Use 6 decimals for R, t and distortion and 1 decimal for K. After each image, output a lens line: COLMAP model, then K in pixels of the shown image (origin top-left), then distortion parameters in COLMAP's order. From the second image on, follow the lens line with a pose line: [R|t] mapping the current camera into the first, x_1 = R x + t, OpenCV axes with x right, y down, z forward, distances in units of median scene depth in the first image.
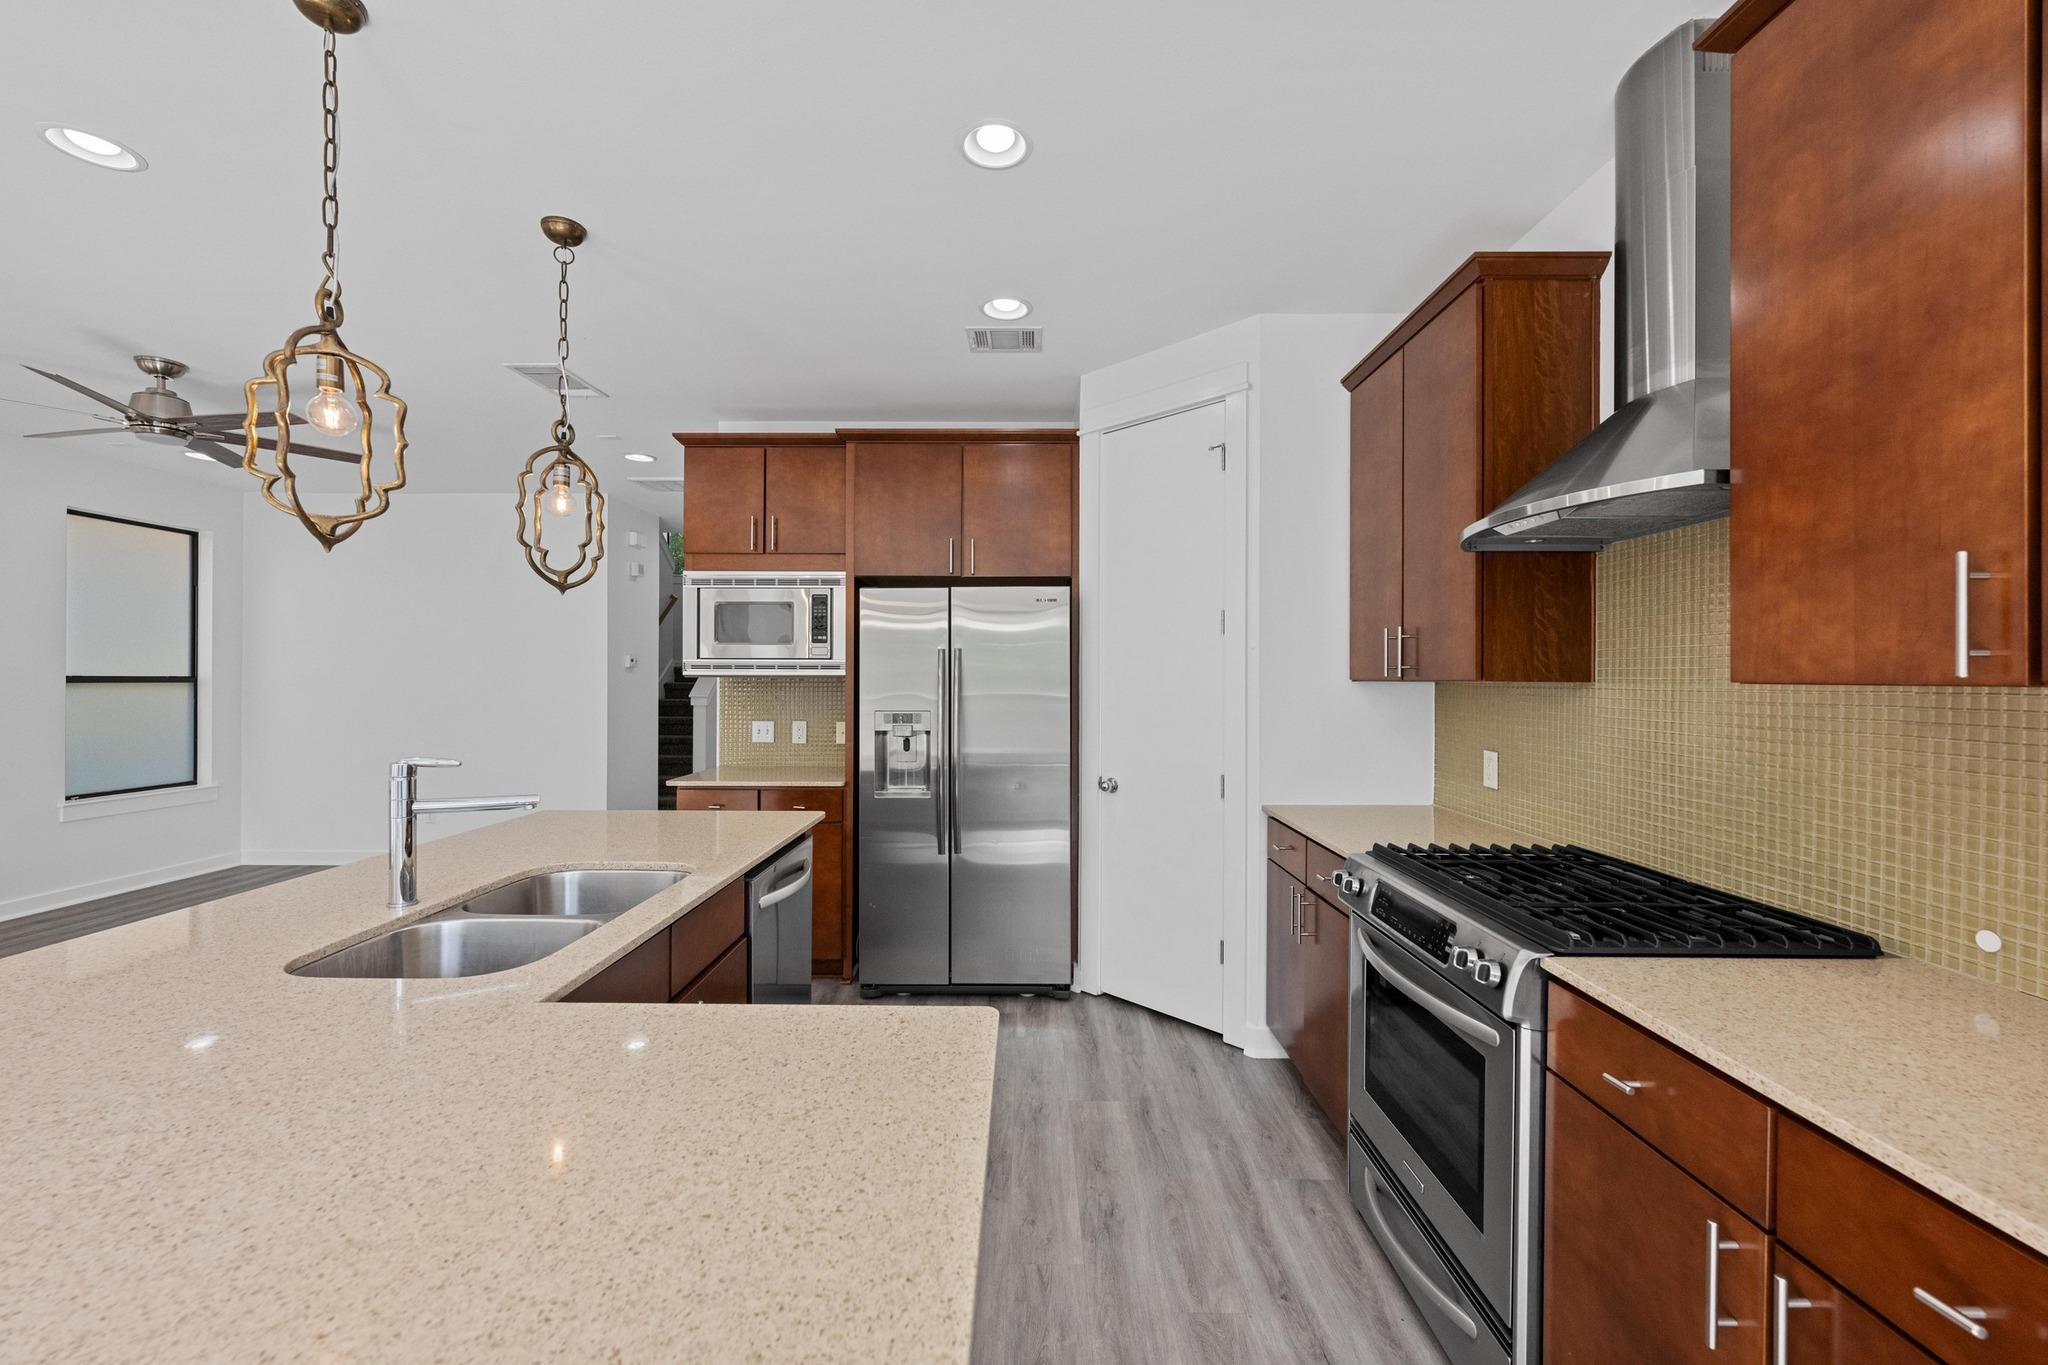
lens RADIAL K [[810.1, 0, 1026.5], [0, 810.1, 679.3], [0, 0, 1]] dist [-0.000599, -0.000311]
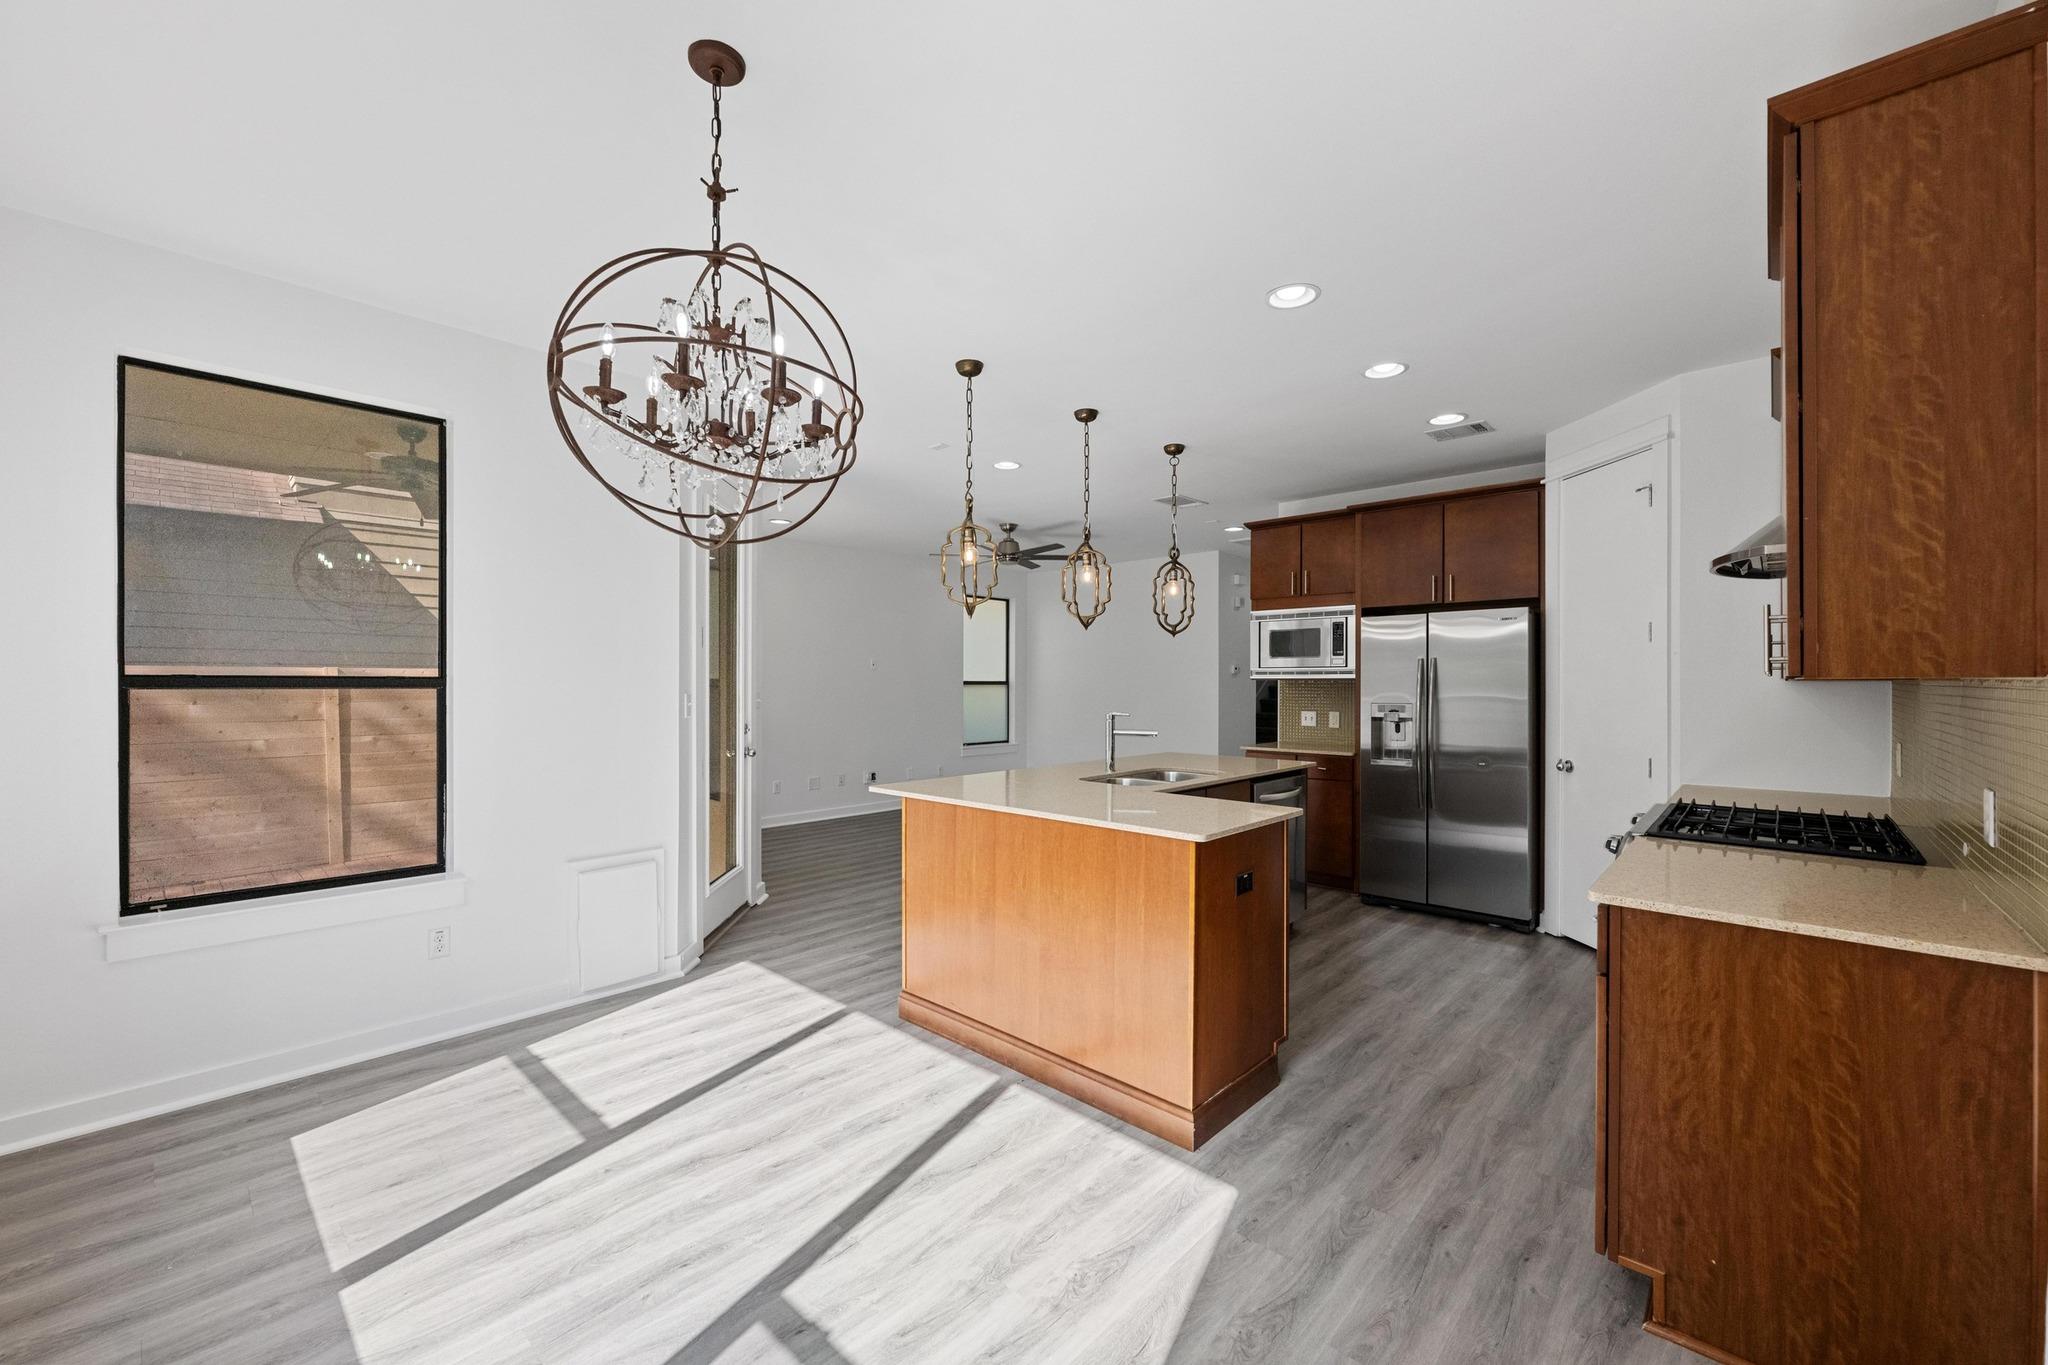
lens RADIAL K [[810.1, 0, 1026.5], [0, 810.1, 679.3], [0, 0, 1]] dist [-0.000599, -0.000311]
pose [[0.736839, -0.004739, -0.676052, 0.331928], [0.000745, 0.999981, -0.006198, 0.005735], [0.676068, 0.004063, 0.736828, -0.463004]]
